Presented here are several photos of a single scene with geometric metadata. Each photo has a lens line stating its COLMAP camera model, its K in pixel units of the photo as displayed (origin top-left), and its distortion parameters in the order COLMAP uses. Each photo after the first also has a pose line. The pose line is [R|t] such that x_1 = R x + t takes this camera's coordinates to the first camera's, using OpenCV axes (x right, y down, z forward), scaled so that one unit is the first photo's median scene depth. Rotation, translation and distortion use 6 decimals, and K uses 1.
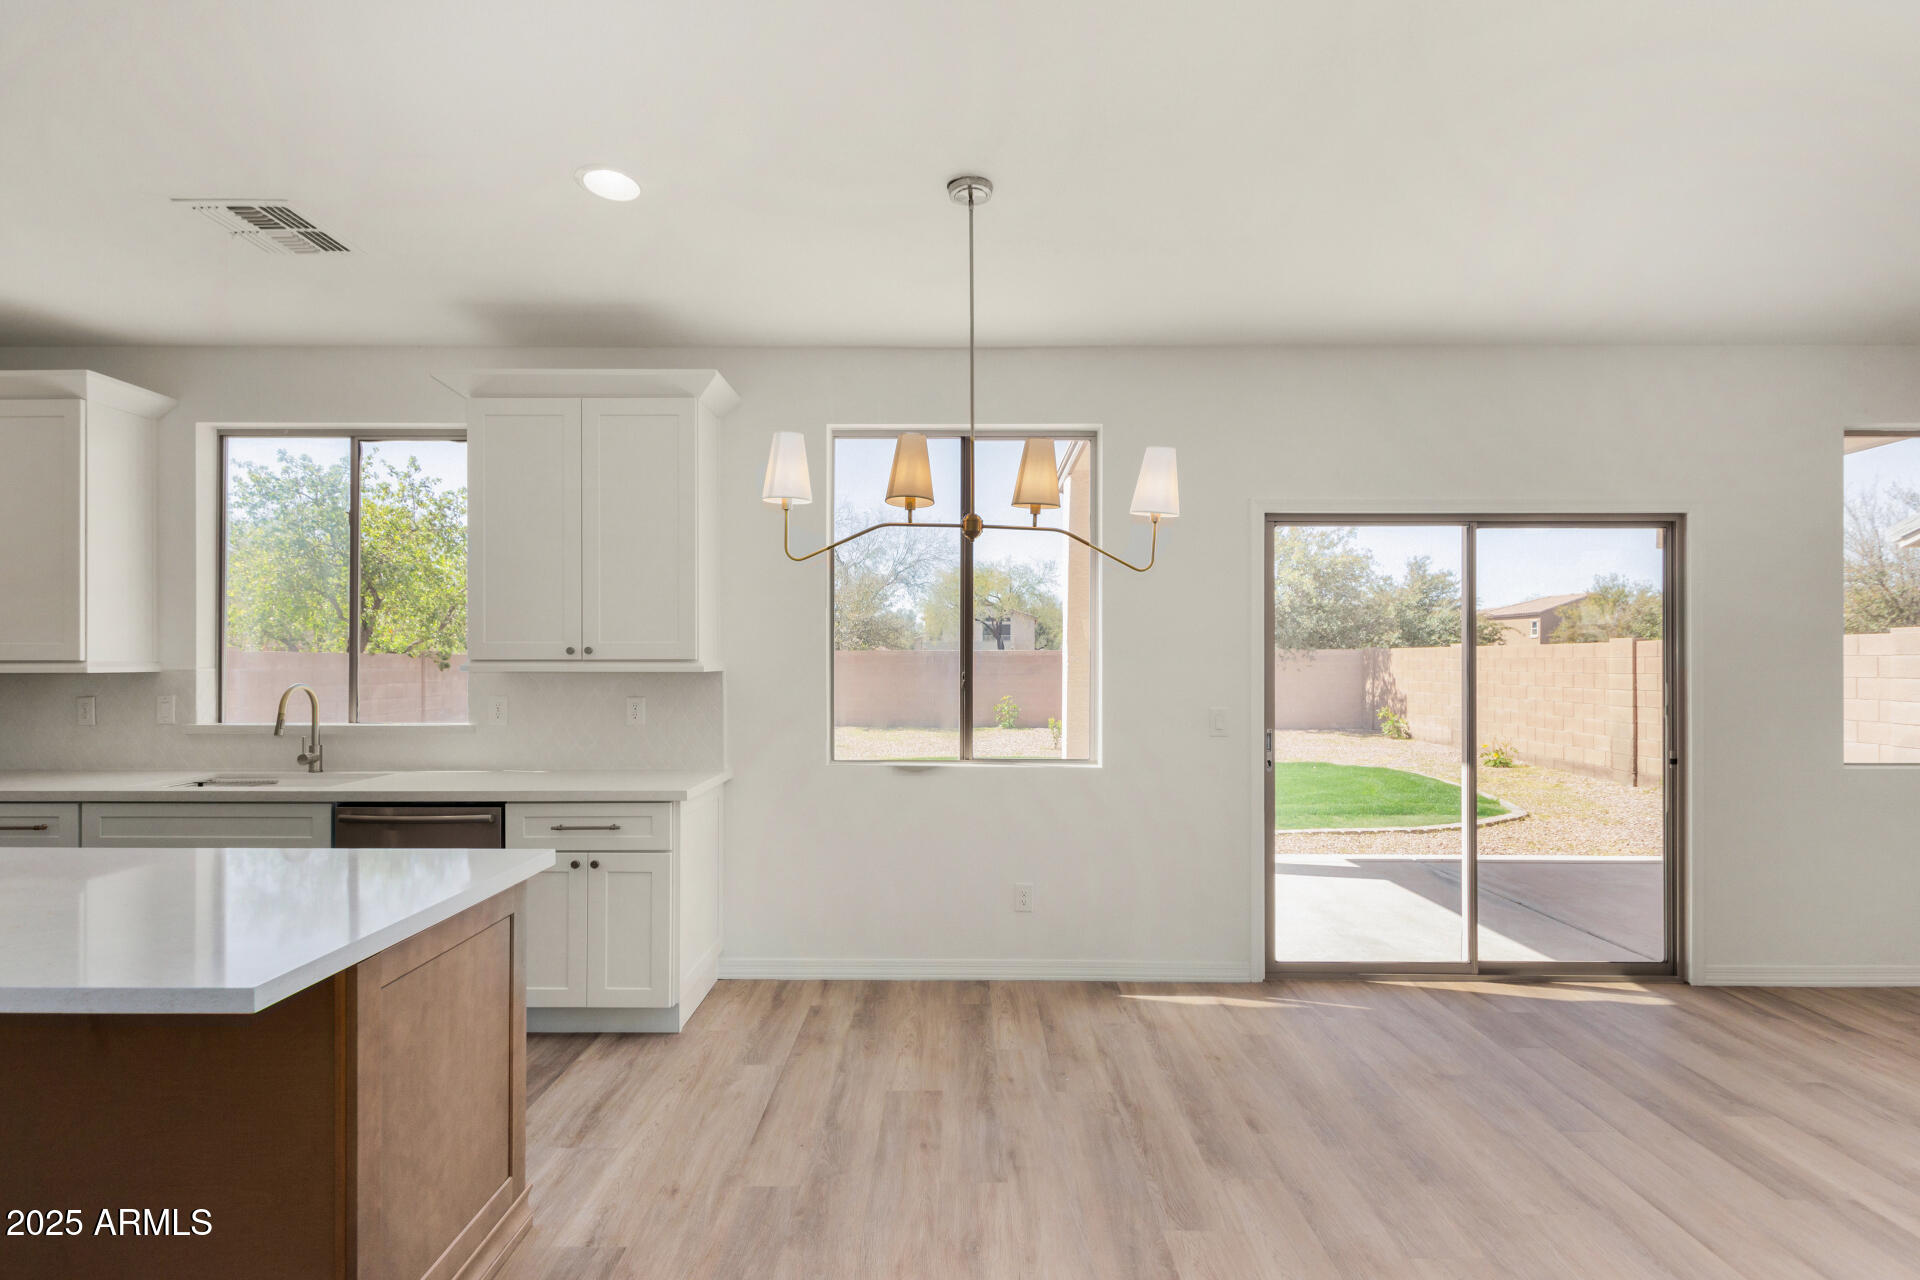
lens RADIAL K [[887.5, 0, 958.9], [0, 887.5, 659.5], [0, 0, 1]] dist [-0.005885, -0.000742]
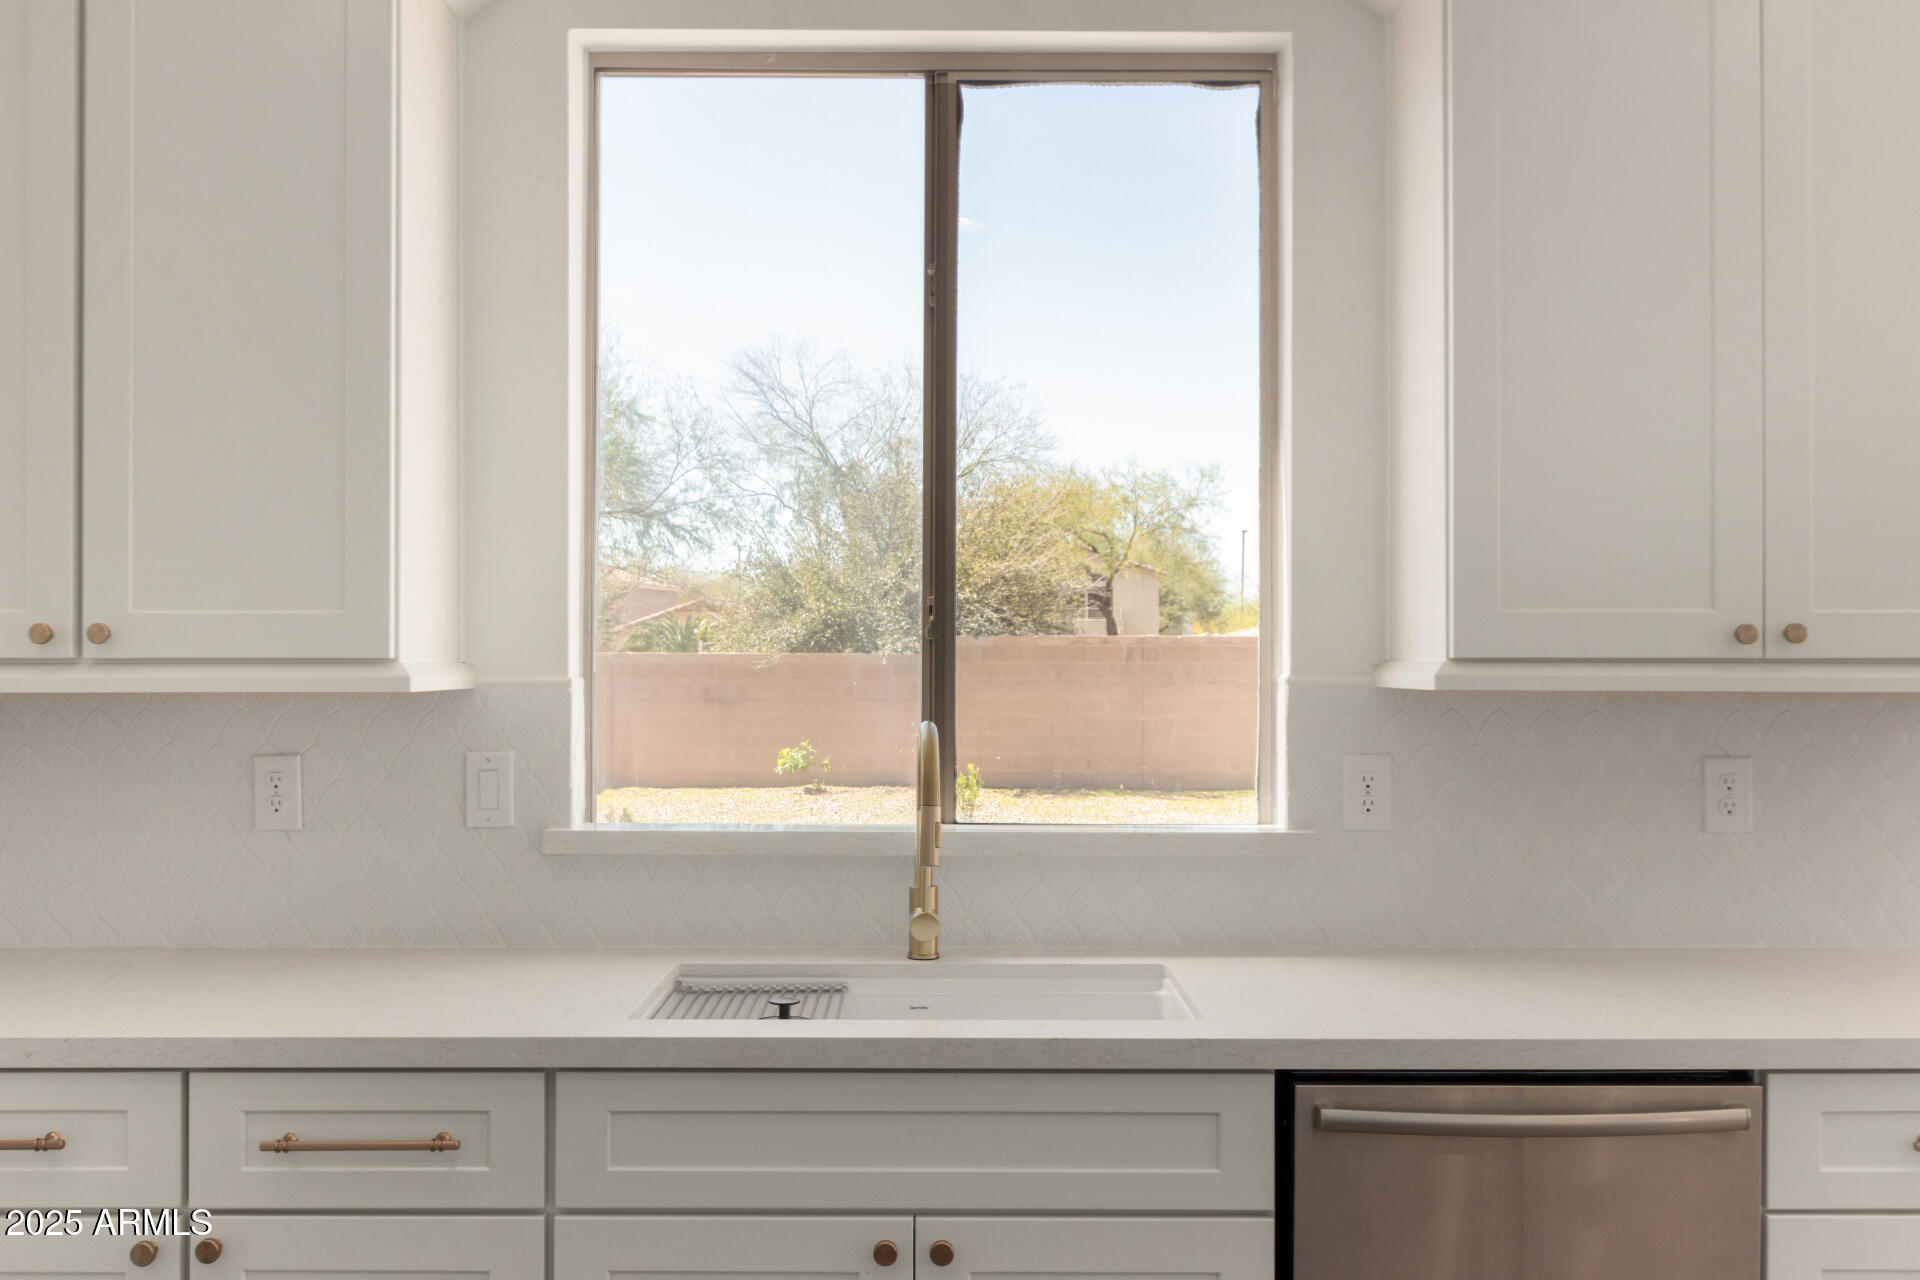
lens RADIAL K [[1689.7, 0, 961.1], [0, 1689.7, 636.3], [0, 0, 1]] dist [0.042248, 0.003007]
pose [[0.999975, 0.001559, -0.006843, -0.688572], [-0.001632, 0.999942, -0.010690, -0.000974], [0.006826, 0.010701, 0.999919, 0.275434]]
